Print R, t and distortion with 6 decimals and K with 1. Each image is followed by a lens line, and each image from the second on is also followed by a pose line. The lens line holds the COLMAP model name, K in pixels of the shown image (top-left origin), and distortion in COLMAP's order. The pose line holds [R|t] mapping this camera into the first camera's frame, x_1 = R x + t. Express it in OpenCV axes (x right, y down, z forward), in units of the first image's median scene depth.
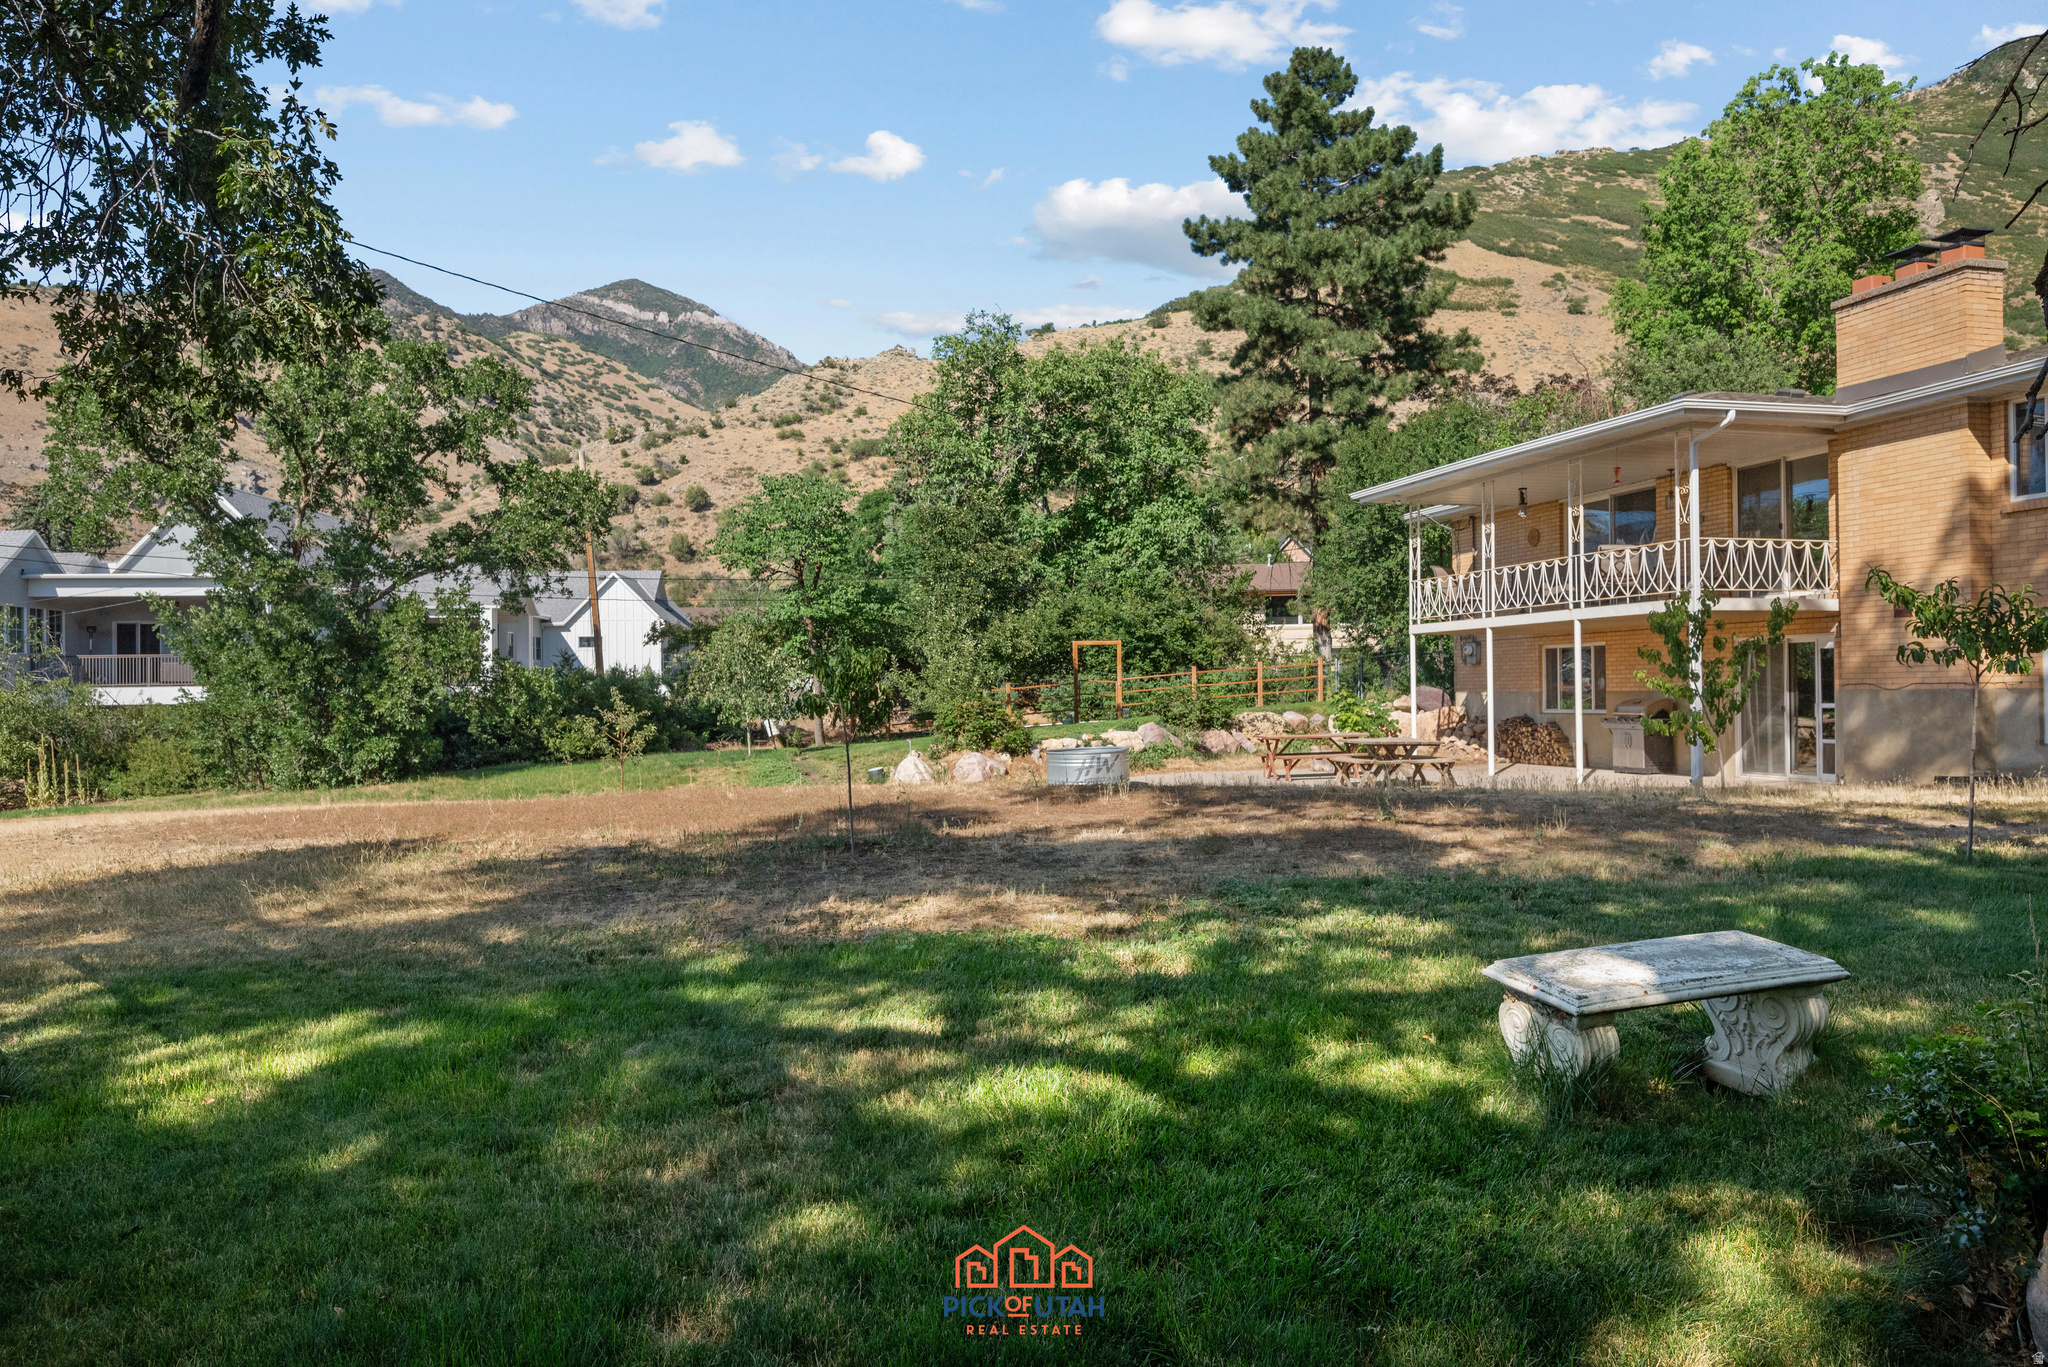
lens RADIAL K [[1415.1, 0, 1013.1], [0, 1415.1, 679.9], [0, 0, 1]] dist [-0.001918, -0.001581]
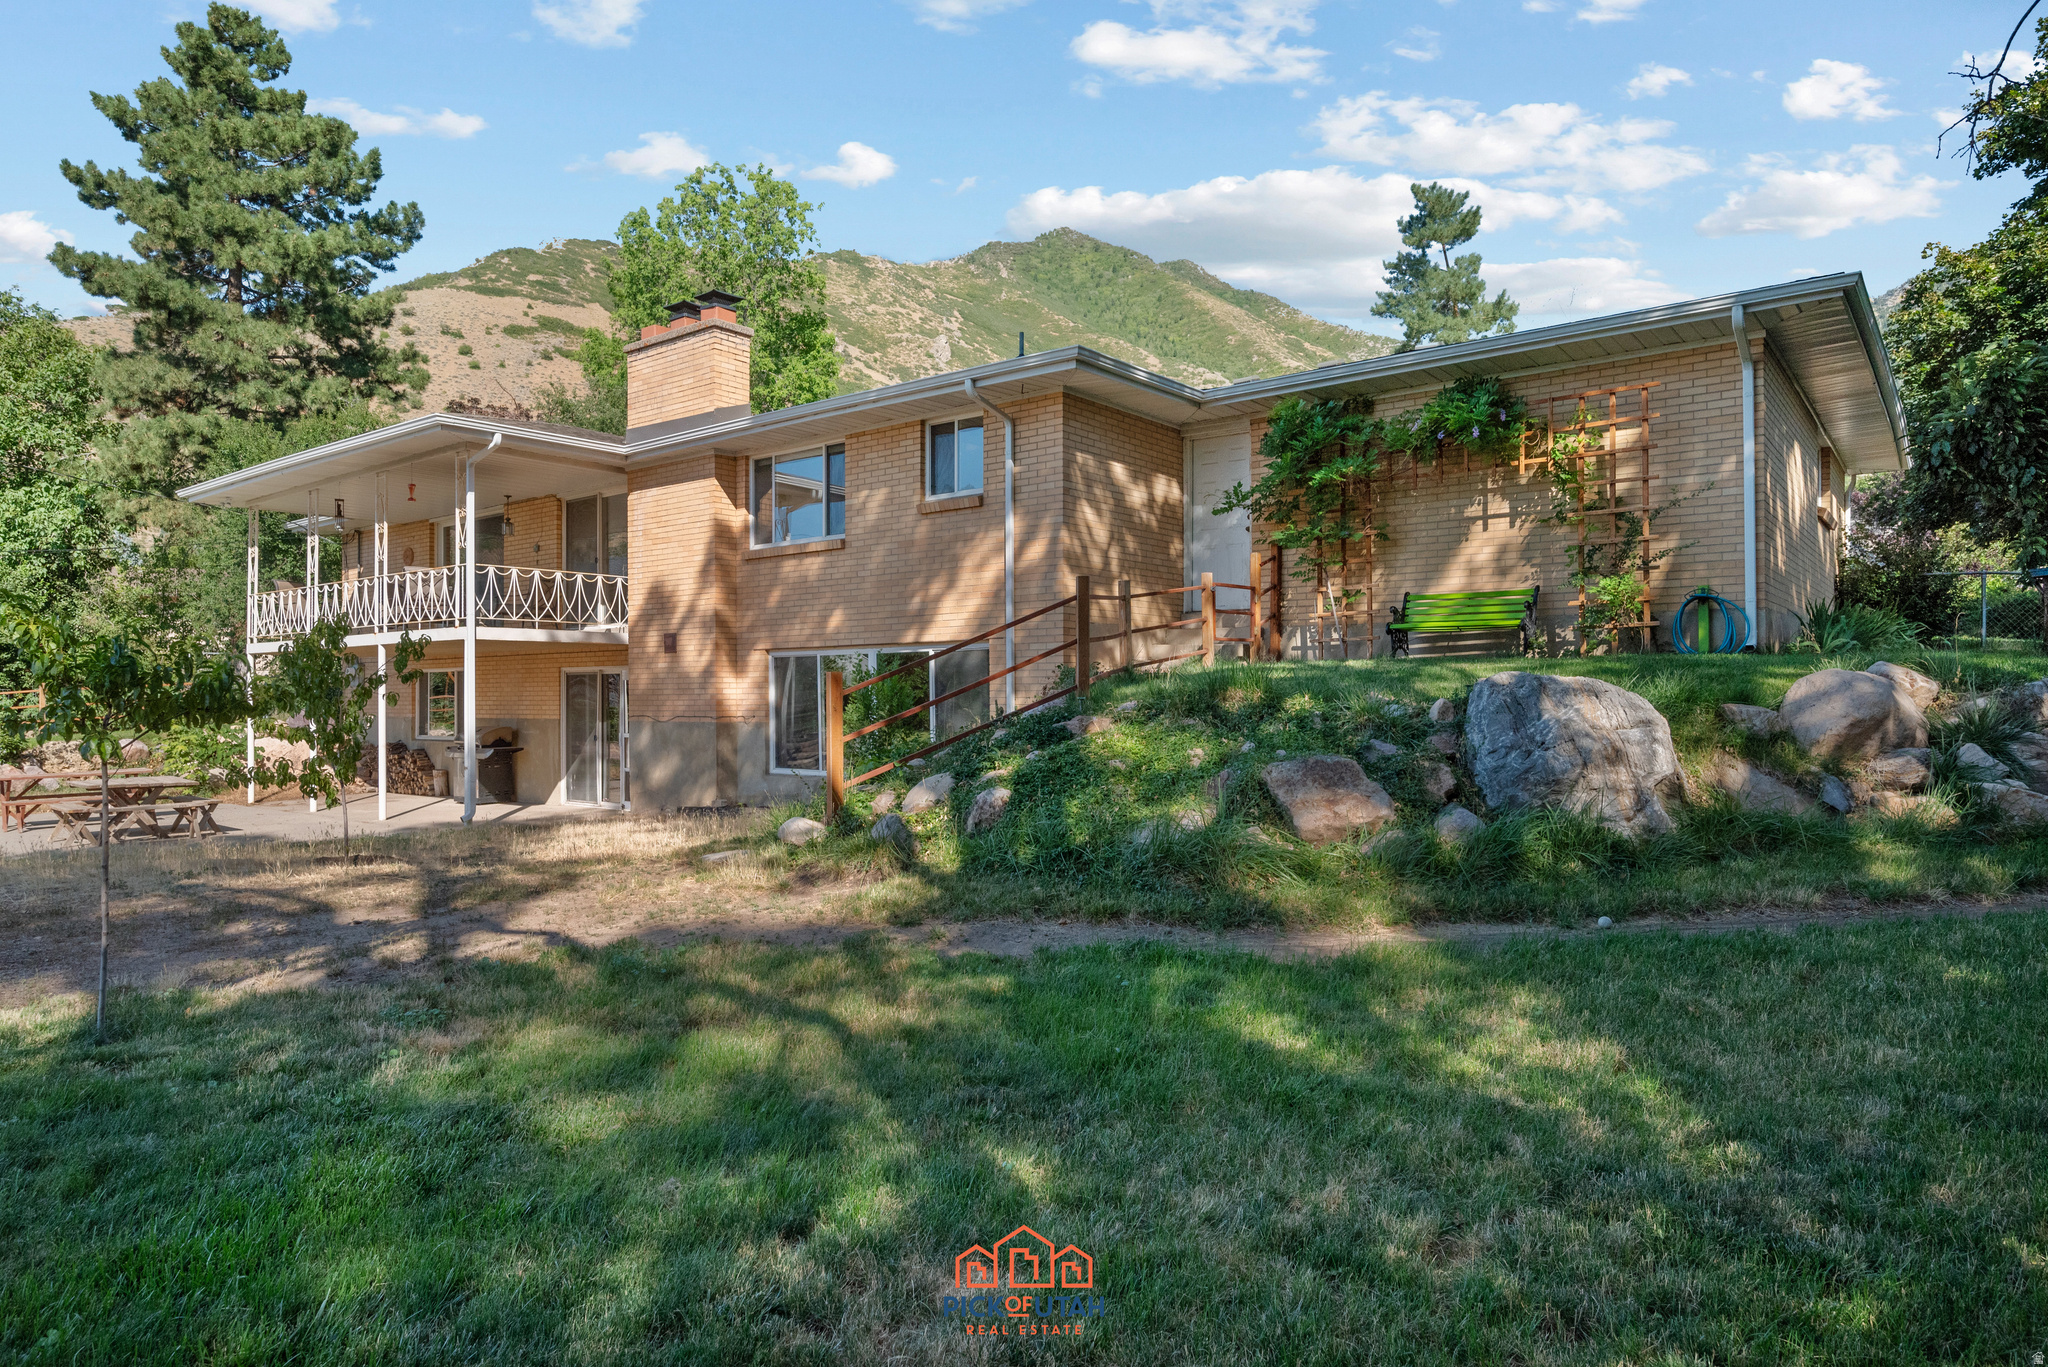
lens RADIAL K [[1234.7, 0, 1030.4], [0, 1234.7, 681.0], [0, 0, 1]] dist [-0.003961, 0.004383]
pose [[0.795809, 0.014532, 0.605373, 0.149653], [-0.009810, 0.999890, -0.011105, -0.008429], [-0.605468, 0.002899, 0.795865, 0.057631]]
